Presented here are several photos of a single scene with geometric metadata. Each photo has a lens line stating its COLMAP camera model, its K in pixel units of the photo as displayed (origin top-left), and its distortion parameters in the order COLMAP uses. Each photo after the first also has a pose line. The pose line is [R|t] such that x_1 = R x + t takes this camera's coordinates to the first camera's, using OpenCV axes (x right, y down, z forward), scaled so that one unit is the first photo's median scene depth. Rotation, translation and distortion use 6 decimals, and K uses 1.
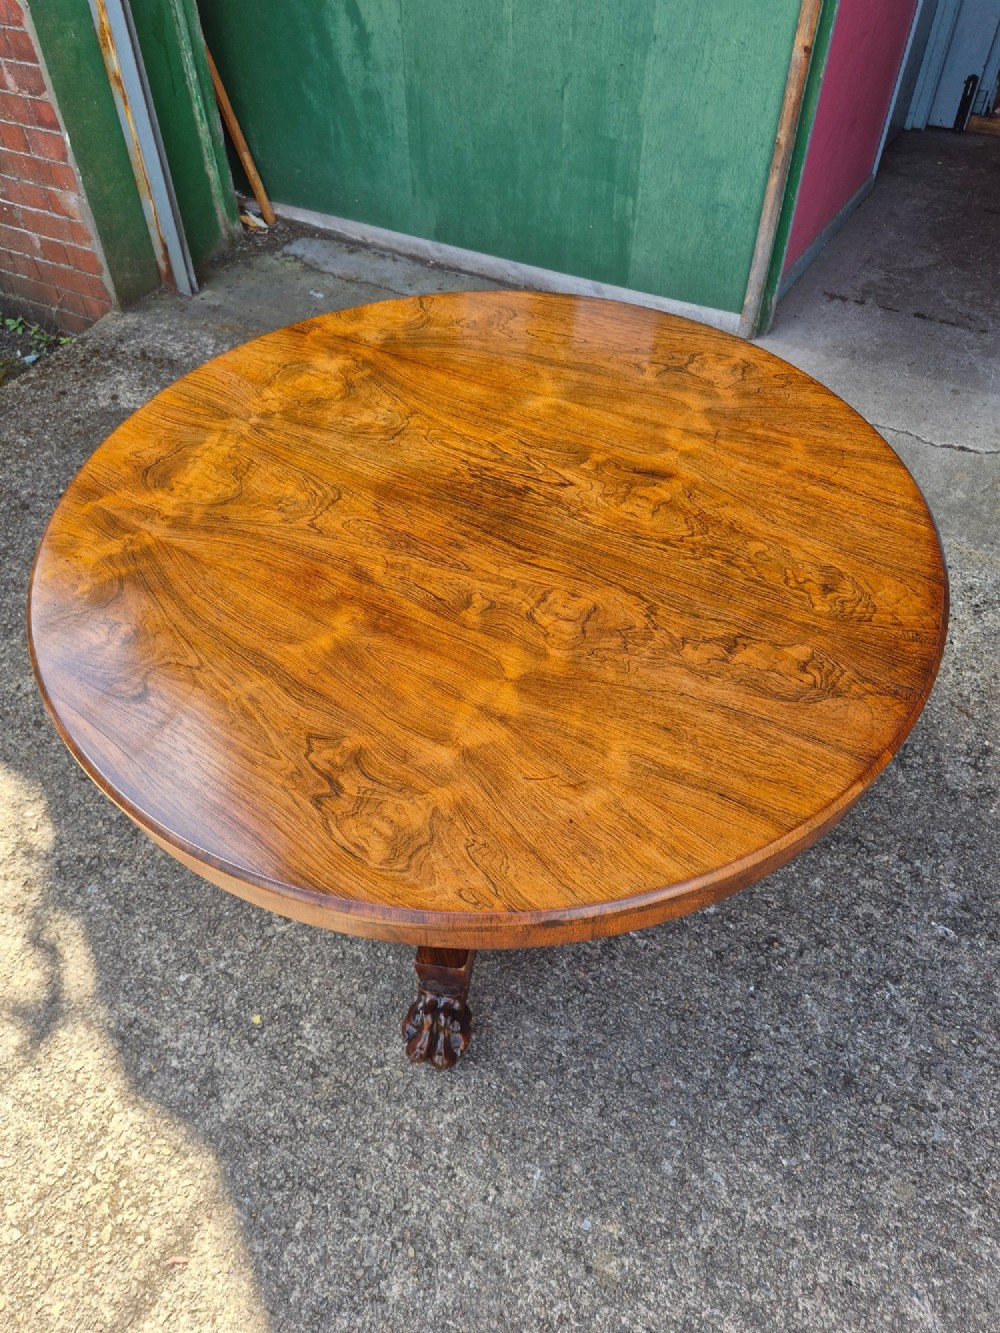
lens RADIAL K [[935.8, 0, 507.3], [0, 935.8, 663.7], [0, 0, 1]] dist [0.045241, -0.047605]
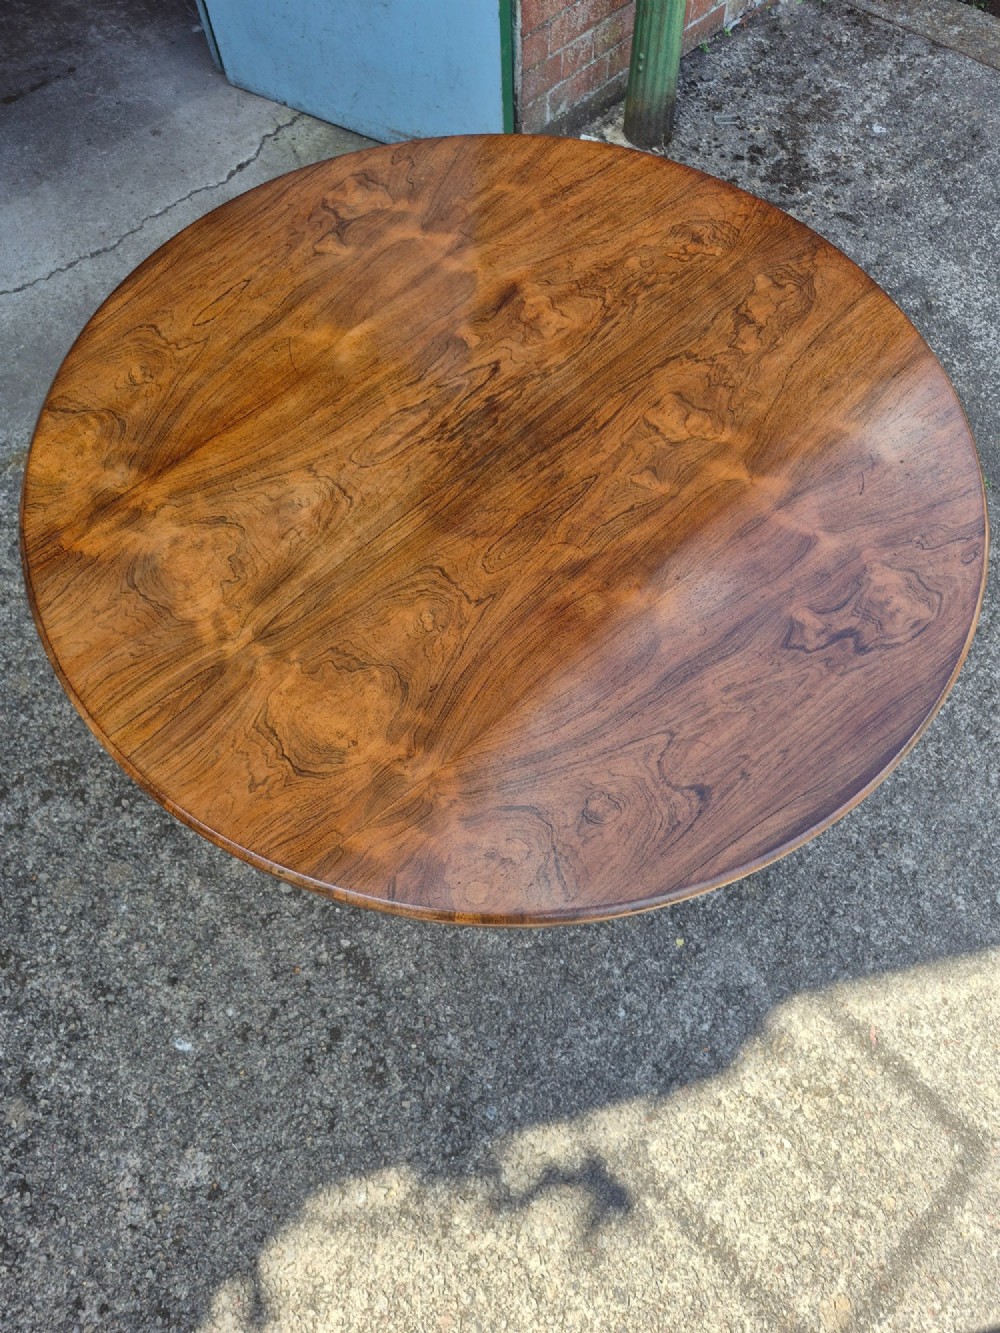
lens RADIAL K [[935.8, 0, 507.1], [0, 935.8, 662.1], [0, 0, 1]] dist [0.045241, -0.047605]
pose [[0.271887, -0.853328, 0.444871, -0.535772], [0.712511, 0.489235, 0.502968, -0.452882], [-0.646843, 0.180225, 0.741022, 0.306496]]
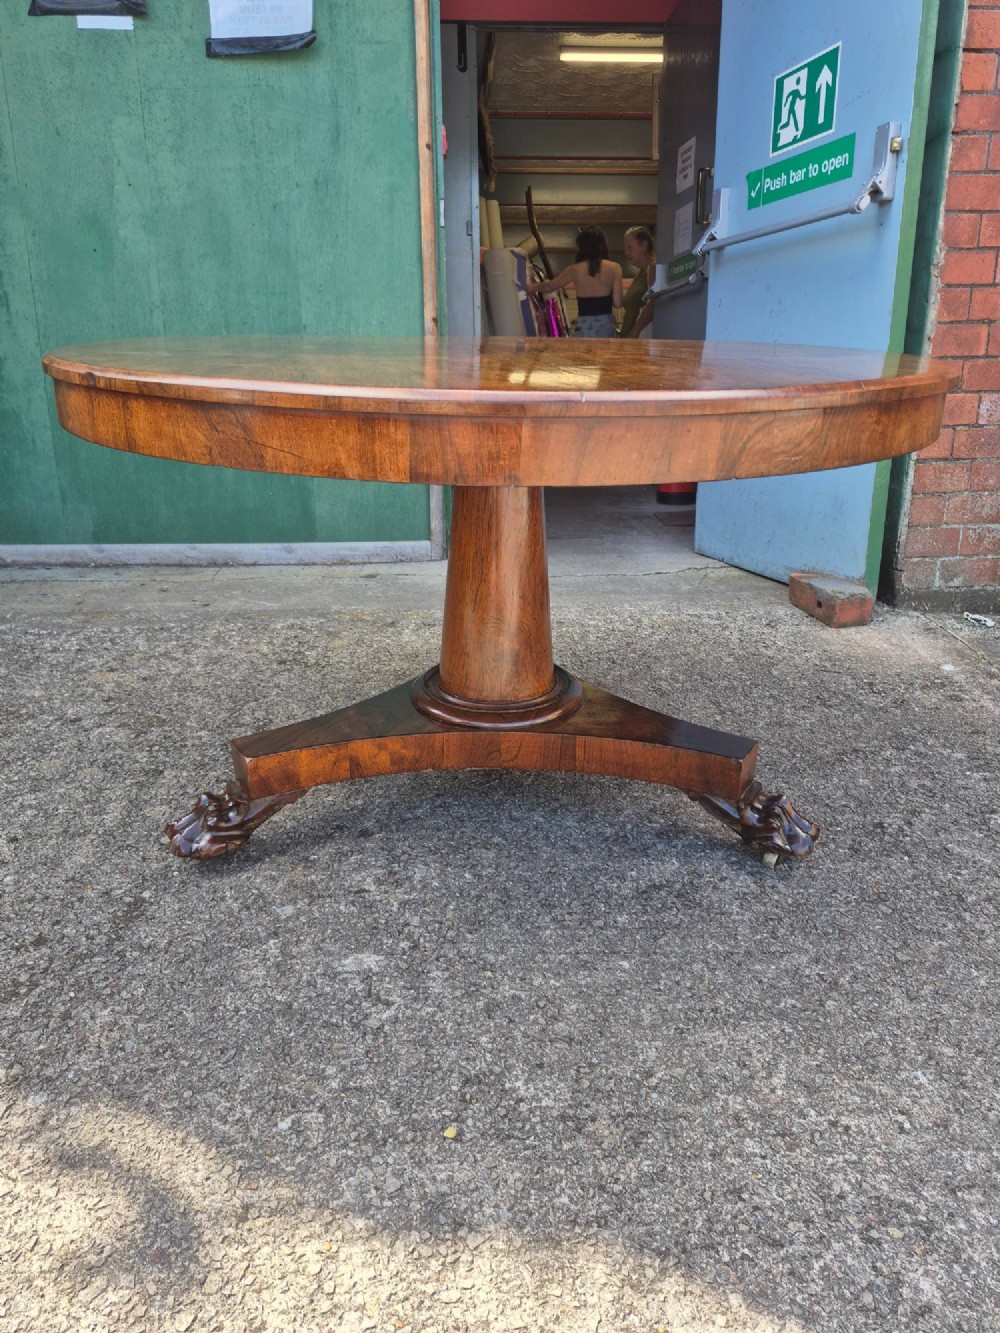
lens RADIAL K [[935.8, 0, 511.0], [0, 935.8, 651.9], [0, 0, 1]] dist [0.045241, -0.047605]
pose [[0.837713, -0.159780, 0.522214, -0.519625], [0.399532, 0.831219, -0.386586, 0.398296], [-0.372306, 0.532489, 0.760161, 0.372279]]
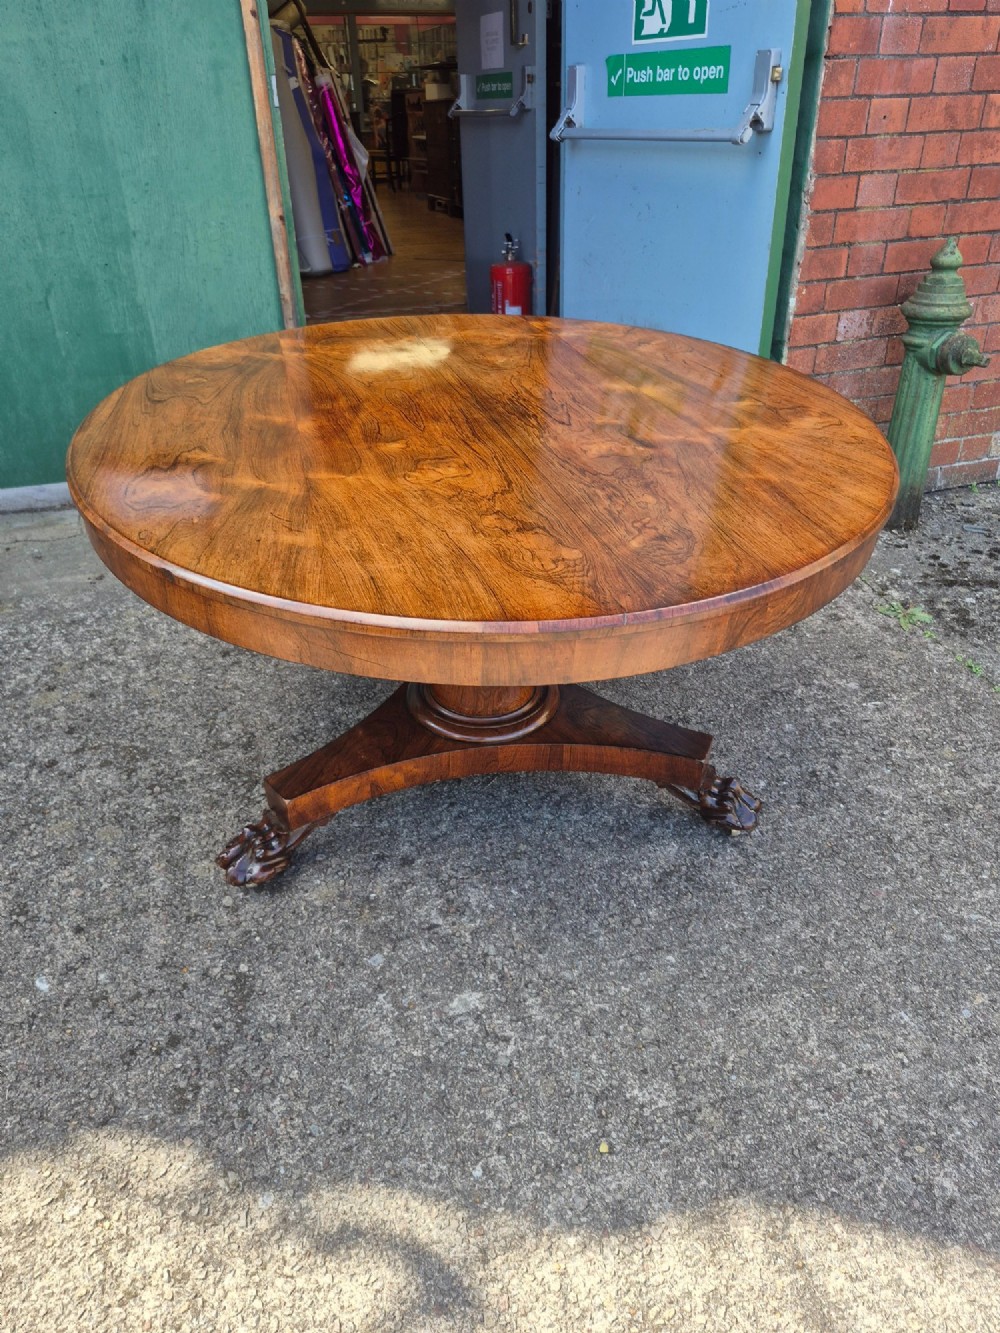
lens RADIAL K [[935.8, 0, 511.2], [0, 935.8, 664.1], [0, 0, 1]] dist [0.045241, -0.047605]
pose [[0.674905, -0.387381, 0.628043, -0.683677], [0.545378, 0.835184, -0.070925, 0.070617], [-0.497057, 0.390389, 0.774940, 0.271969]]
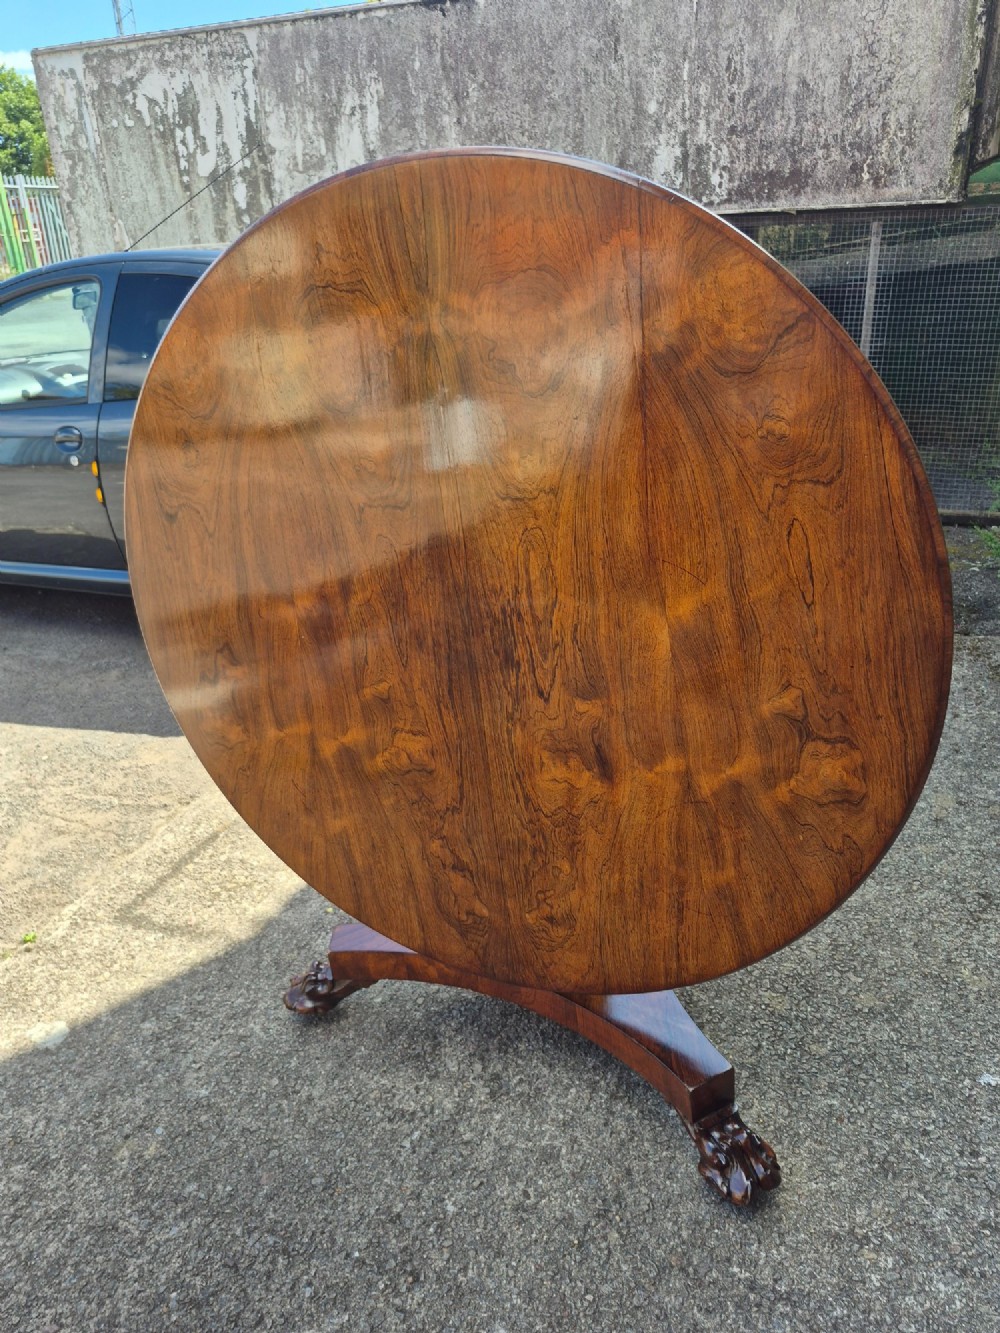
lens RADIAL K [[935.8, 0, 500.5], [0, 935.8, 665.5], [0, 0, 1]] dist [0.045241, -0.047605]
pose [[0.129003, 0.384979, -0.913865, 0.906345], [-0.686008, 0.700109, 0.198093, -0.311221], [0.716066, 0.601364, 0.354414, 0.487186]]
